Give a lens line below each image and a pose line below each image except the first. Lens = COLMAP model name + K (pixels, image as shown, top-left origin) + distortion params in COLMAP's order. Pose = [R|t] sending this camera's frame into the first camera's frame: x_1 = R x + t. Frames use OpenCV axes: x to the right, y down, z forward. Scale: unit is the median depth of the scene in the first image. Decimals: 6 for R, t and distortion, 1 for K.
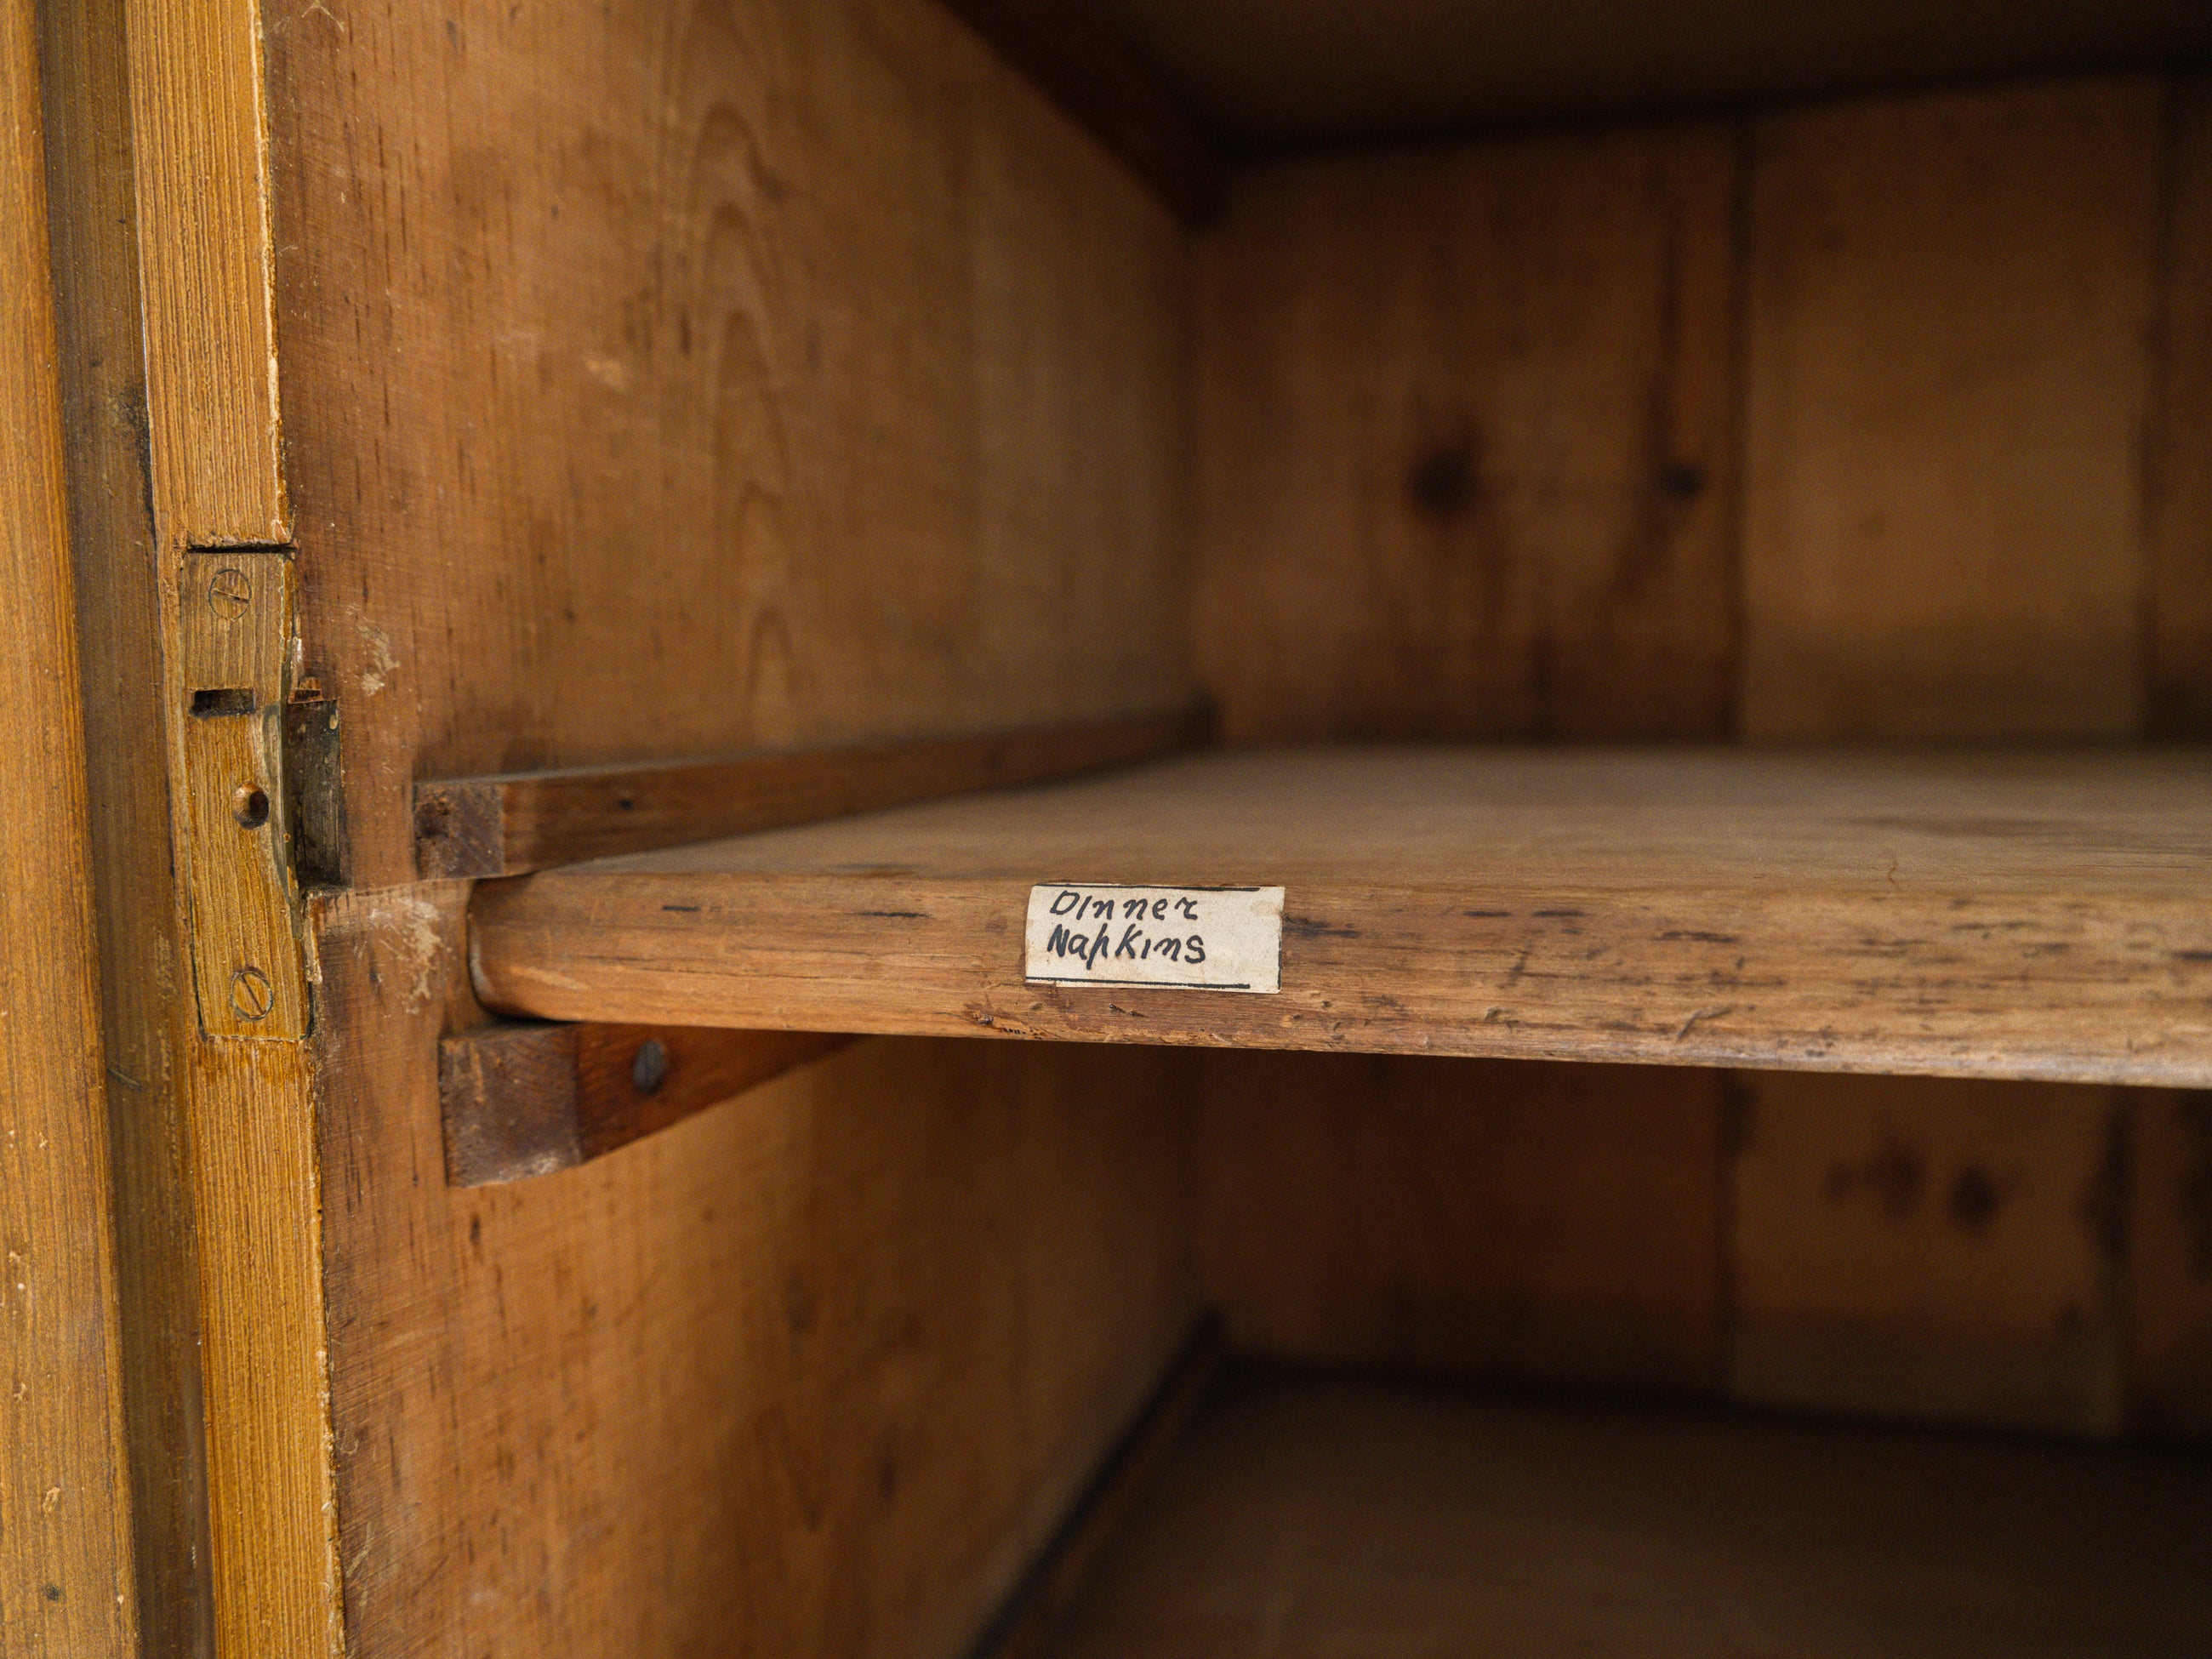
lens RADIAL K [[1872.0, 0, 1106.0], [0, 1872.0, 829.5], [0, 0, 1]] dist [-0.006958, 0.005627]
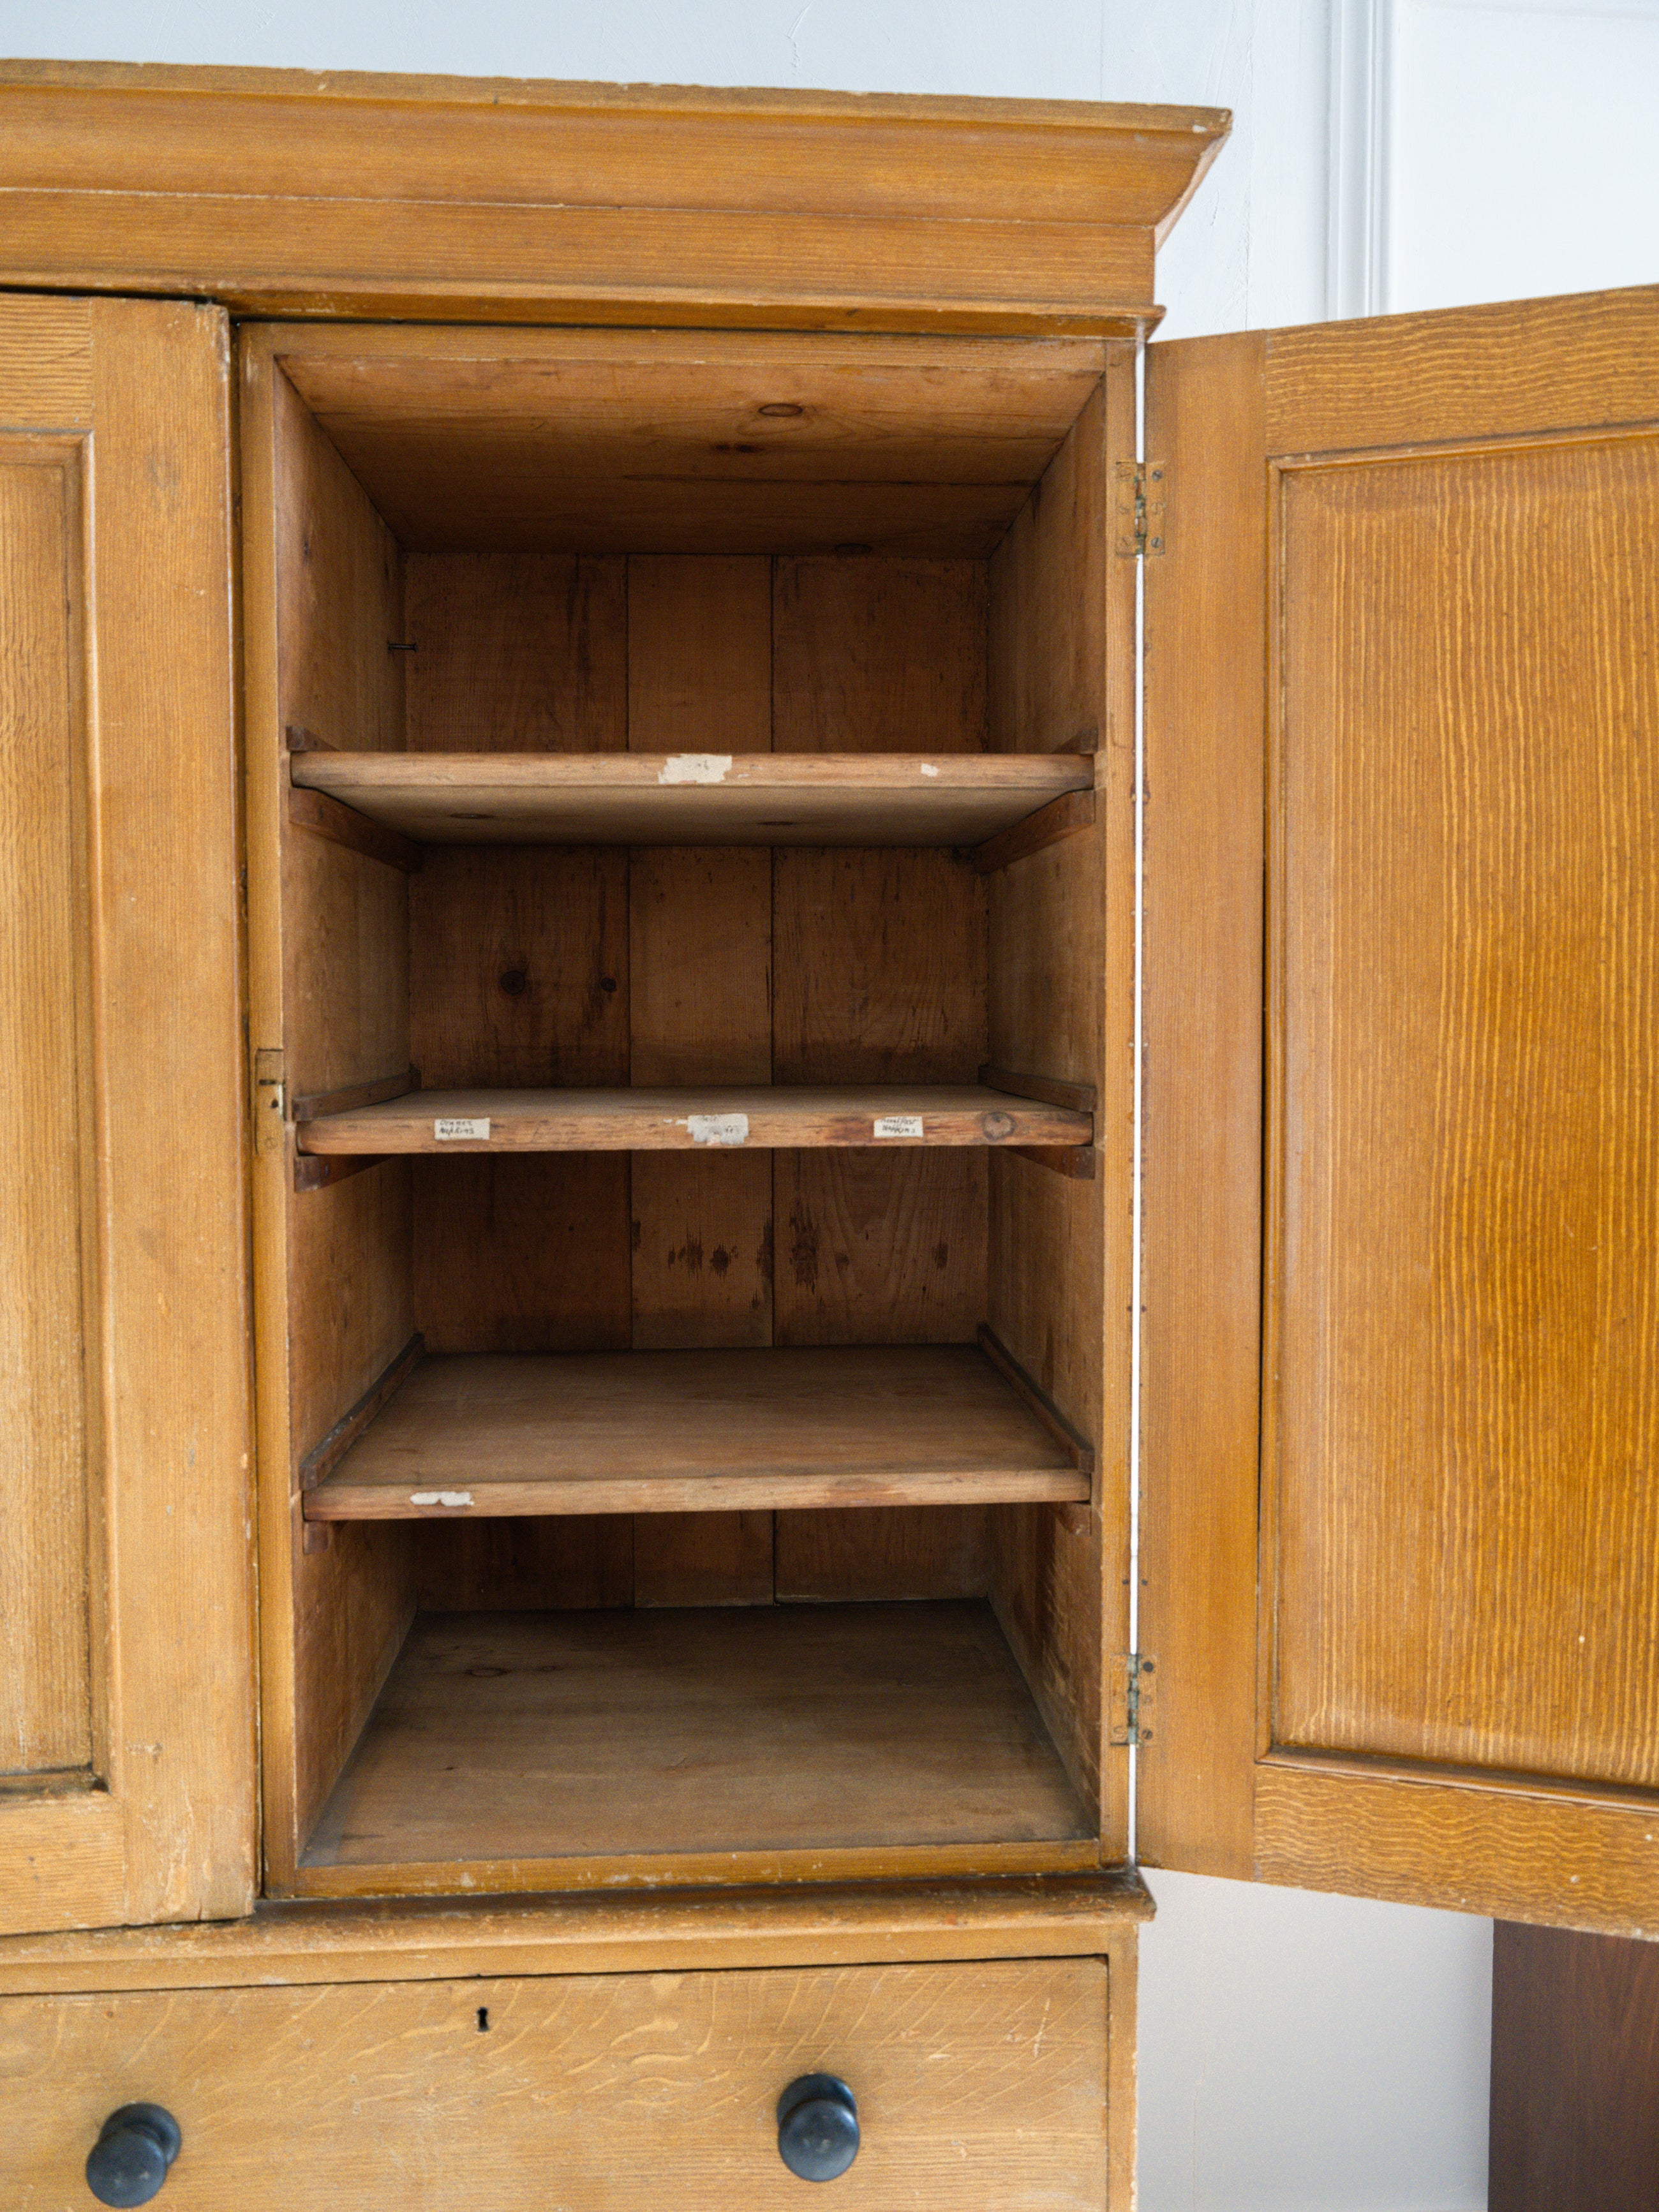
lens RADIAL K [[1872.1, 0, 833.4], [0, 1872.1, 1060.6], [0, 0, 1]] dist [-0.006958, 0.005627]
pose [[0.937842, -0.002135, 0.347055, -0.313975], [0.022483, 0.998254, -0.054615, 0.069171], [-0.346333, 0.059022, 0.936253, -1.614395]]
